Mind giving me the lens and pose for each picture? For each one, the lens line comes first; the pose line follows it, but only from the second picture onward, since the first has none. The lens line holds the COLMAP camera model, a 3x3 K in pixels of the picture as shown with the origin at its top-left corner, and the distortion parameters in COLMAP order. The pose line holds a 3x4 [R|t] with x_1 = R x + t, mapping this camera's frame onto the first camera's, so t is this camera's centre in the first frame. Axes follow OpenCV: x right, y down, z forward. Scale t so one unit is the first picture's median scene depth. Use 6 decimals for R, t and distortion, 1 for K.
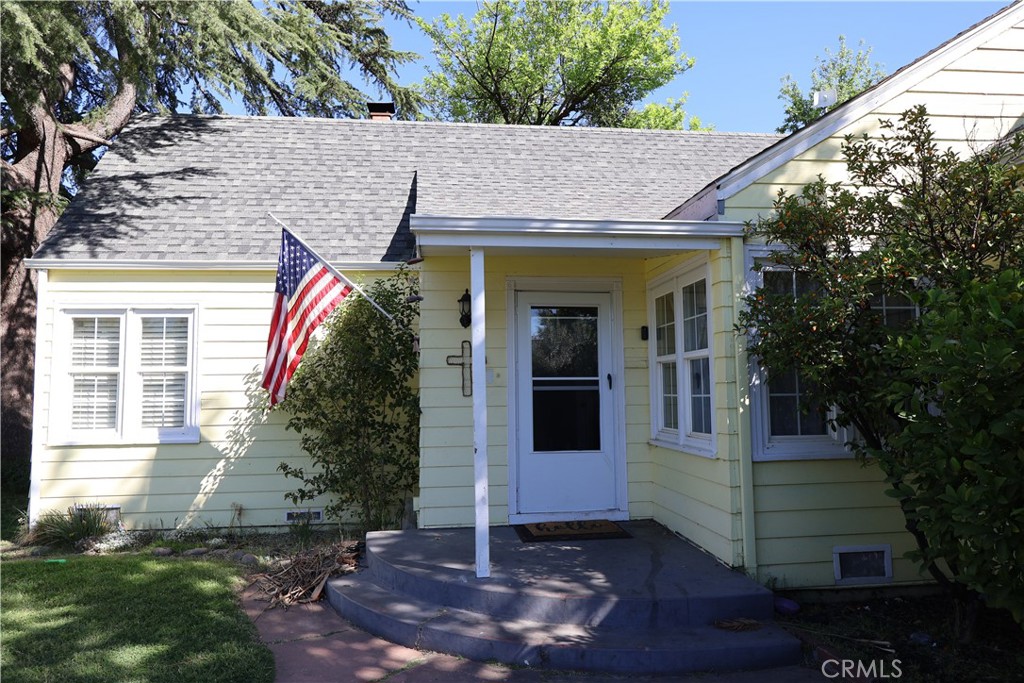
lens RADIAL K [[689.7, 0, 516.5], [0, 689.7, 340.4], [0, 0, 1]] dist [0.025975, -0.004410]
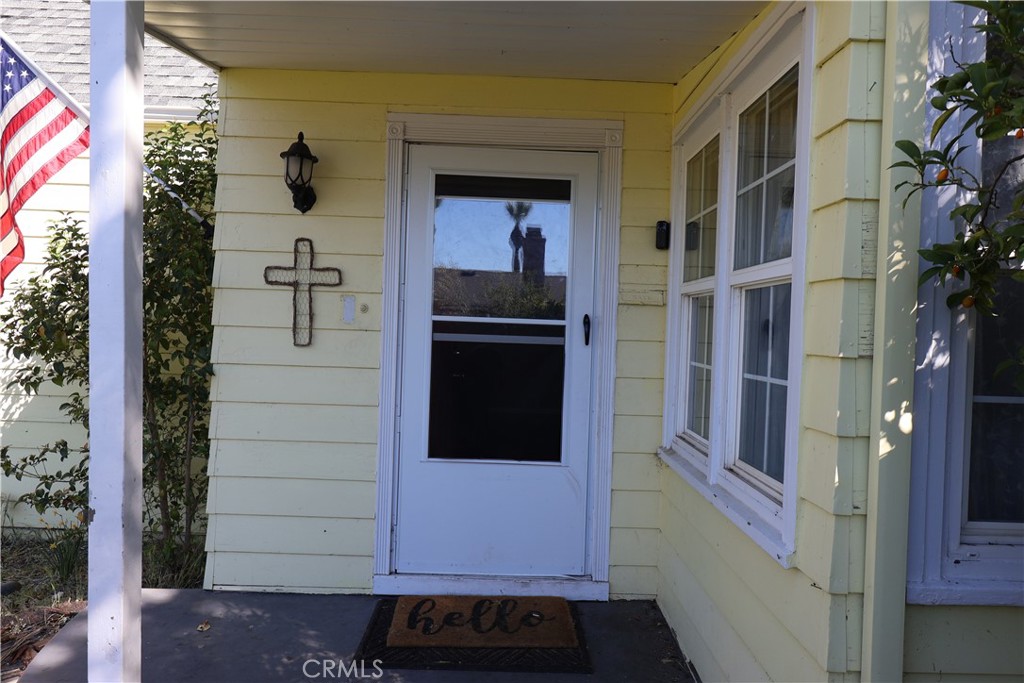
lens RADIAL K [[689.7, 0, 508.5], [0, 689.7, 338.4], [0, 0, 1]] dist [0.025975, -0.004410]
pose [[0.991329, 0.047449, -0.122534, 0.144453], [-0.035957, 0.994889, 0.094350, 0.020773], [0.126385, -0.089126, 0.987969, 0.504976]]
